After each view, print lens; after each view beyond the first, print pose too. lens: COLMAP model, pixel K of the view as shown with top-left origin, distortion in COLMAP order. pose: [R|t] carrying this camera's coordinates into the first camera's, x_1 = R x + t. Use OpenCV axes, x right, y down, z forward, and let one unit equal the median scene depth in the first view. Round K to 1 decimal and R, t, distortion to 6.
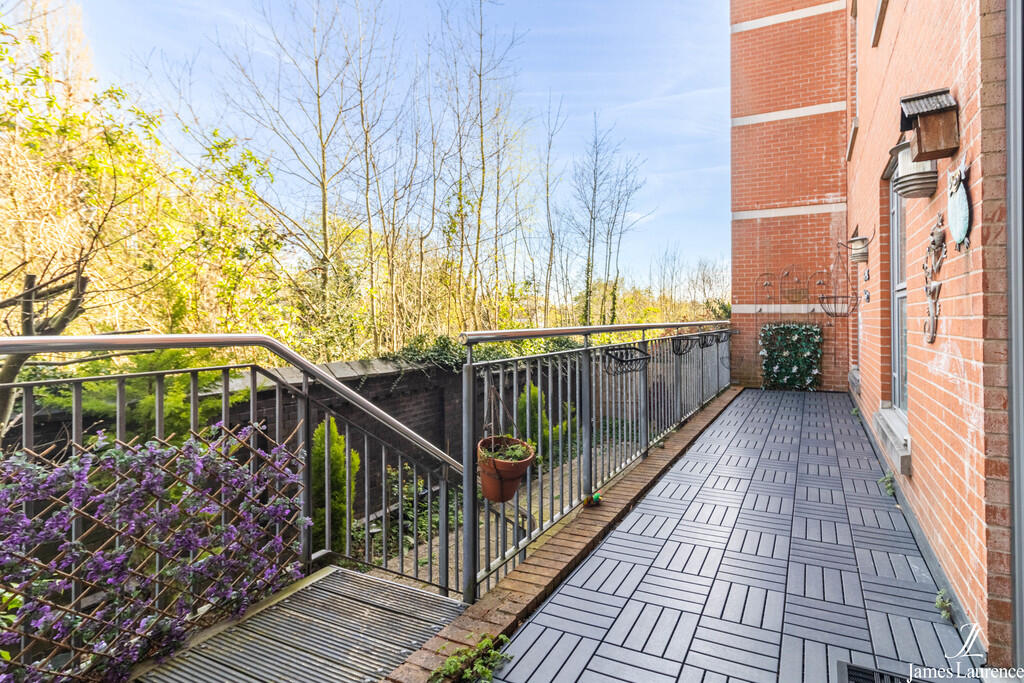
lens RADIAL K [[586.0, 0, 512.5], [0, 586.0, 307.3], [0, 0, 1]] dist [0.006114, 0.002449]
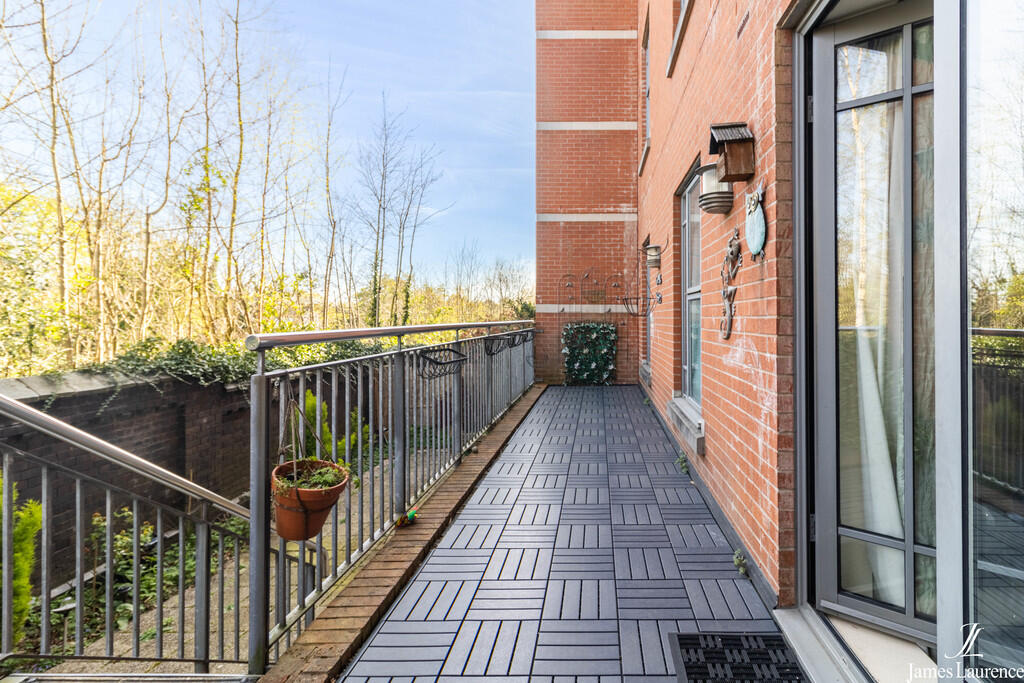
lens RADIAL K [[586.0, 0, 512.5], [0, 586.0, 307.3], [0, 0, 1]] dist [0.006114, 0.002449]
pose [[0.878237, 0.010281, 0.478115, -0.161826], [-0.010427, 0.999943, -0.002350, 0.003702], [-0.478112, -0.002921, 0.878294, 0.135968]]
